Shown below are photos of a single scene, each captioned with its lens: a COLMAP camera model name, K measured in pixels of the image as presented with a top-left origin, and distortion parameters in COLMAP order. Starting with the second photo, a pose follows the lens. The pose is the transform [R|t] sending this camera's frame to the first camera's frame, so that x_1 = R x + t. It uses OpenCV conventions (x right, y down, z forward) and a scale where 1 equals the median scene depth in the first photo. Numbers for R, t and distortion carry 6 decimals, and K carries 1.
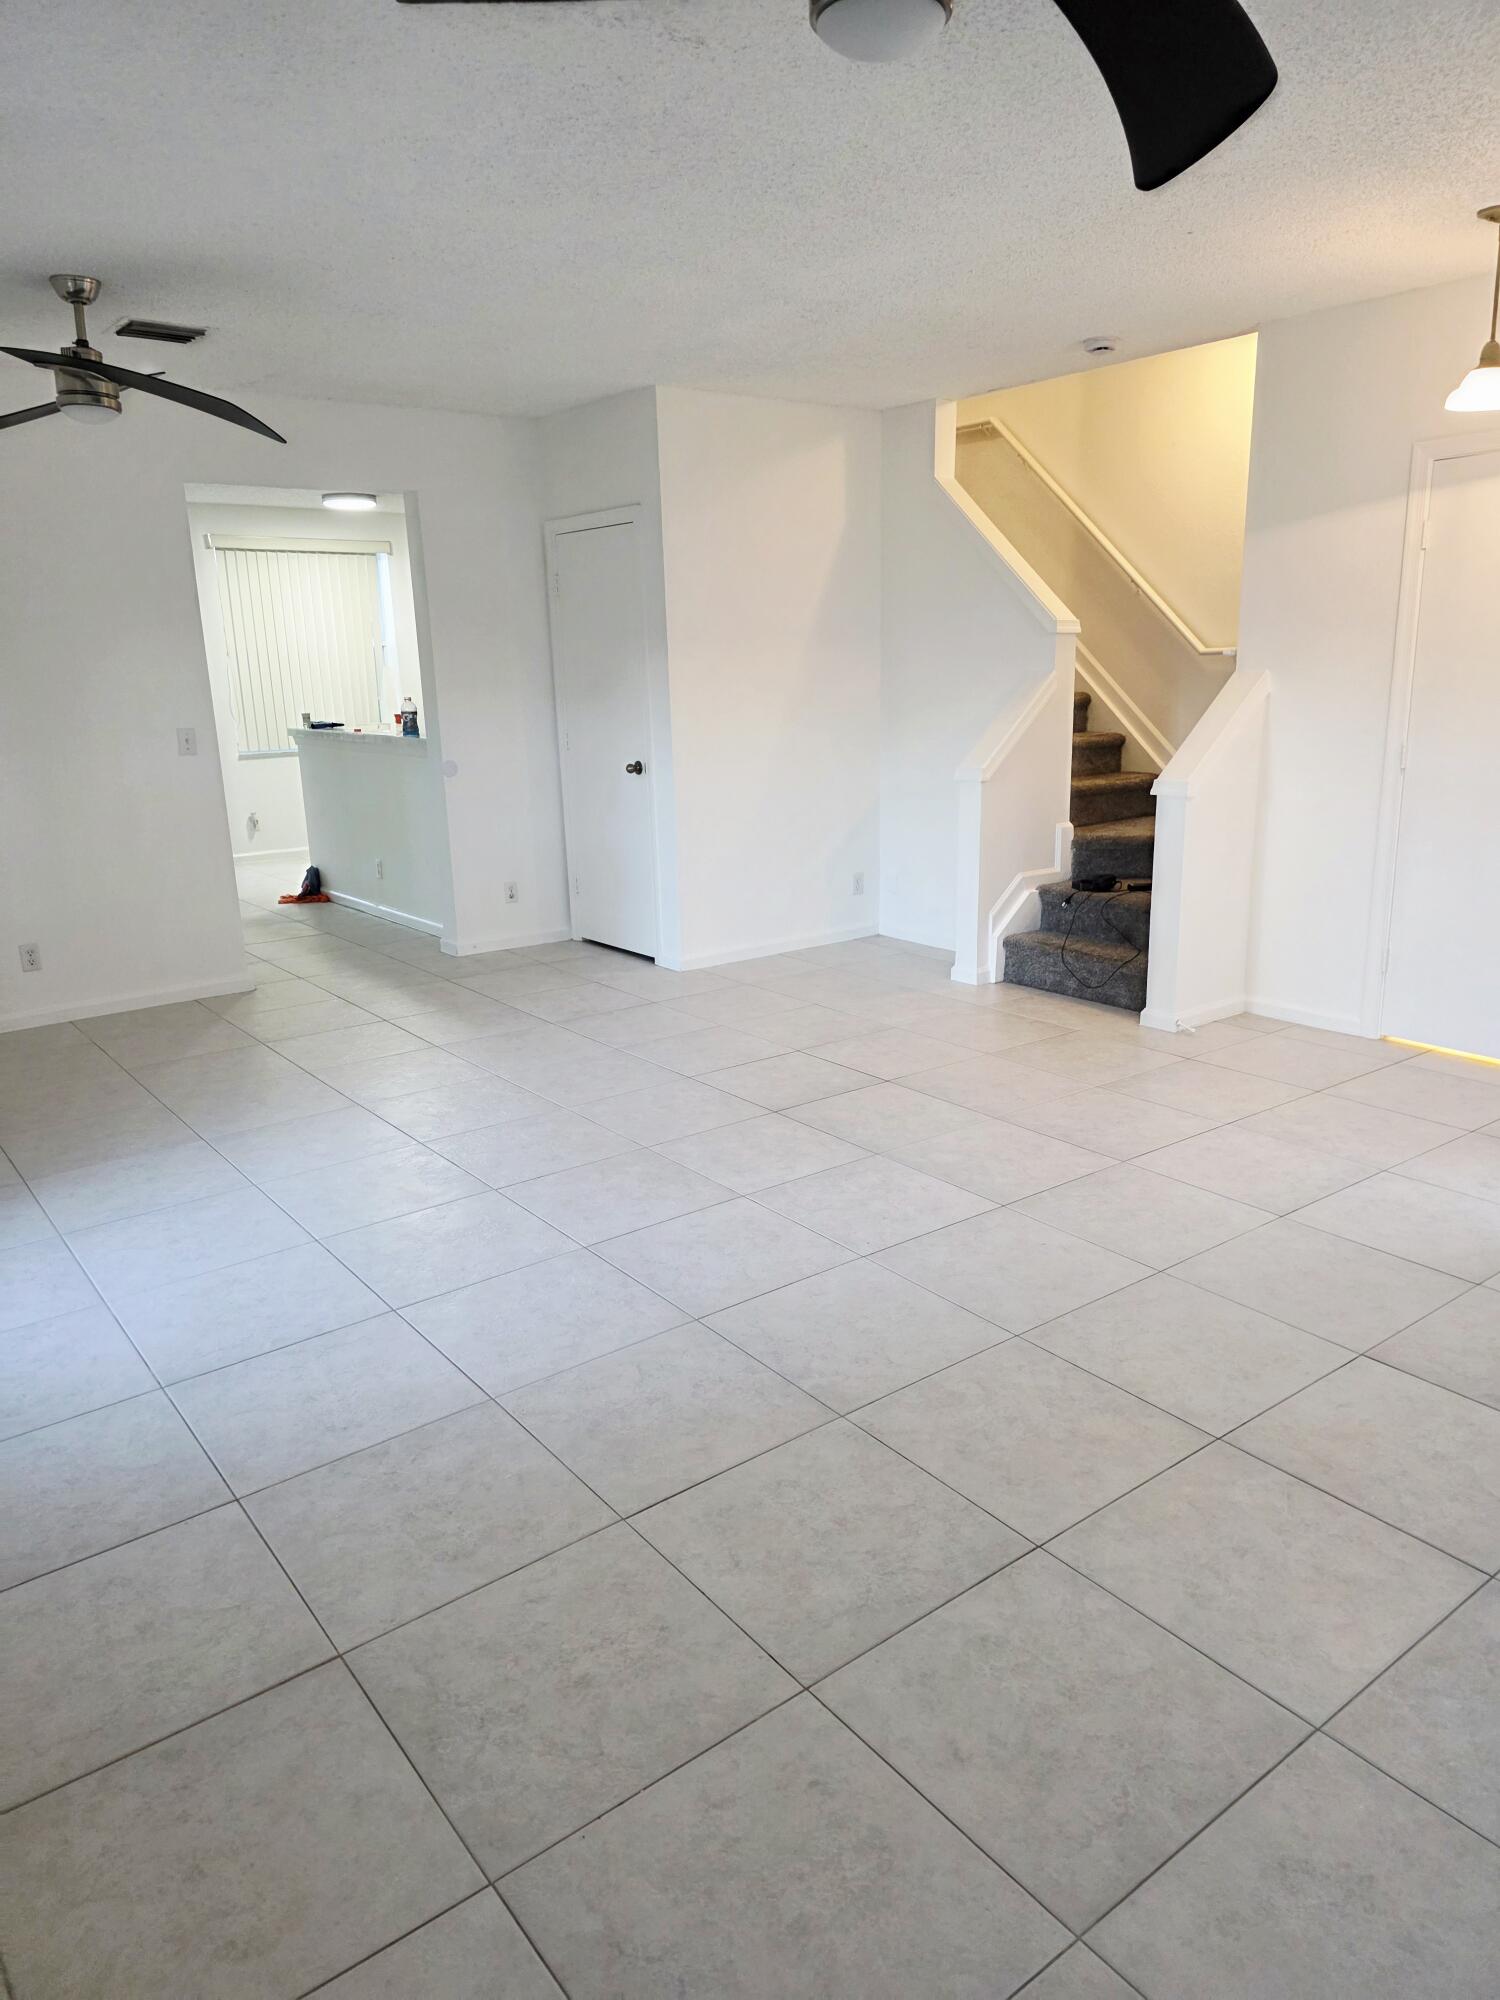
lens RADIAL K [[1444.3, 0, 750.0], [0, 1444.3, 1000.0], [0, 0, 1]] dist [0.075562, -0.095516]
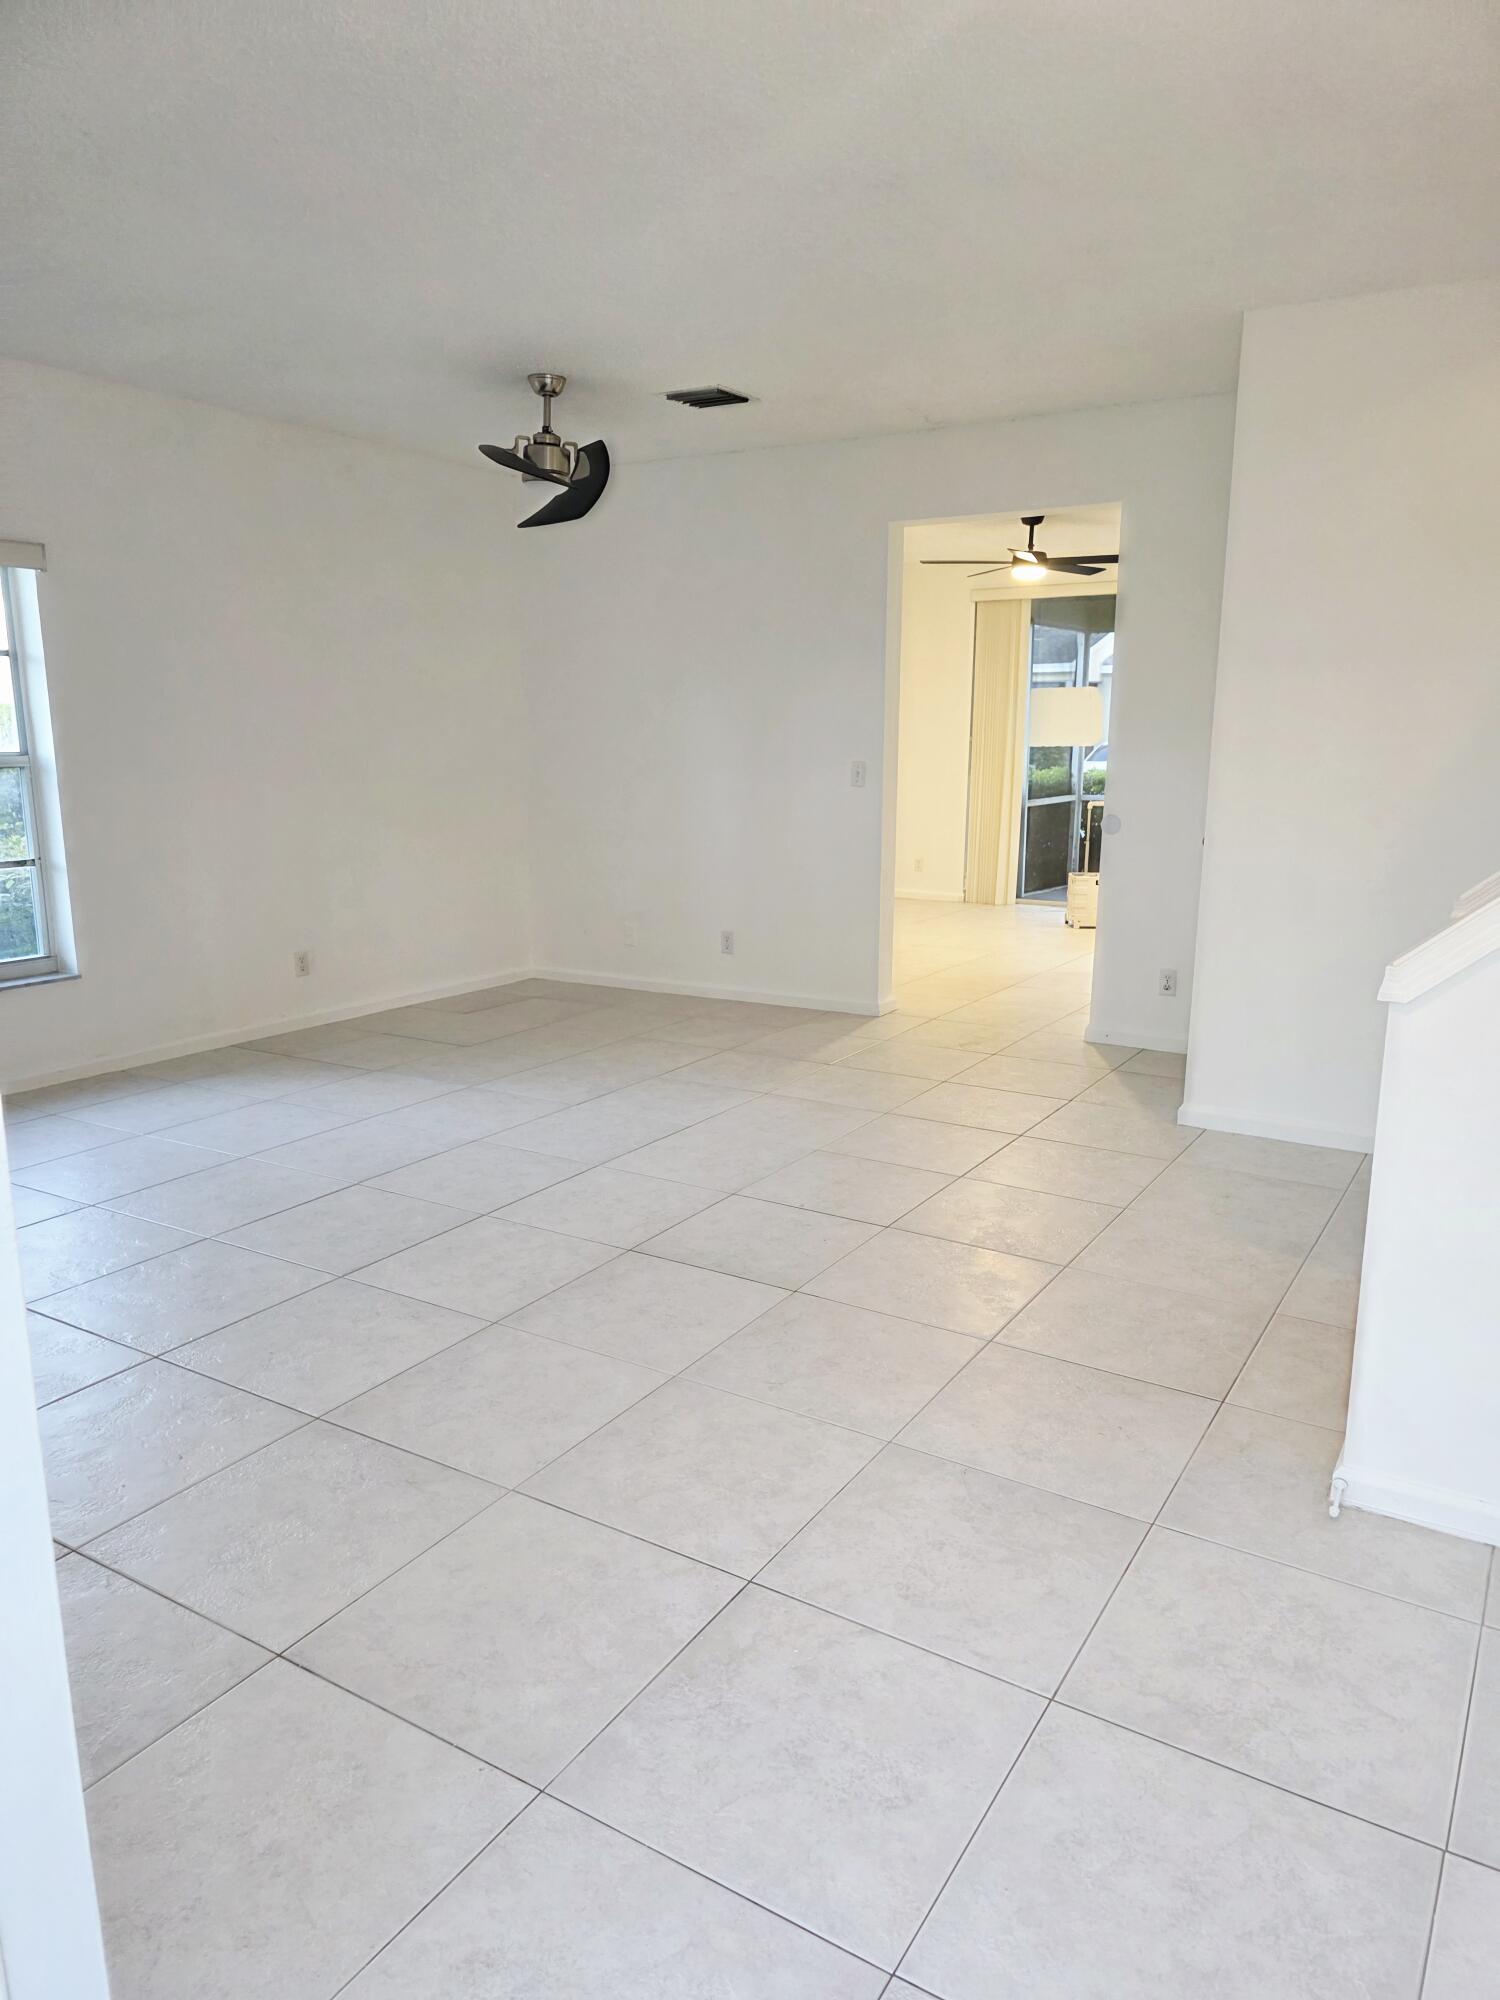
lens RADIAL K [[1351.8, 0, 755.4], [0, 1351.8, 1005.1], [0, 0, 1]] dist [0.070321, -0.073523]
pose [[0.377327, 0.220096, -0.899545, 0.700777], [-0.235100, 0.962291, 0.136833, -0.176285], [0.895741, 0.159853, 0.414843, 0.726442]]
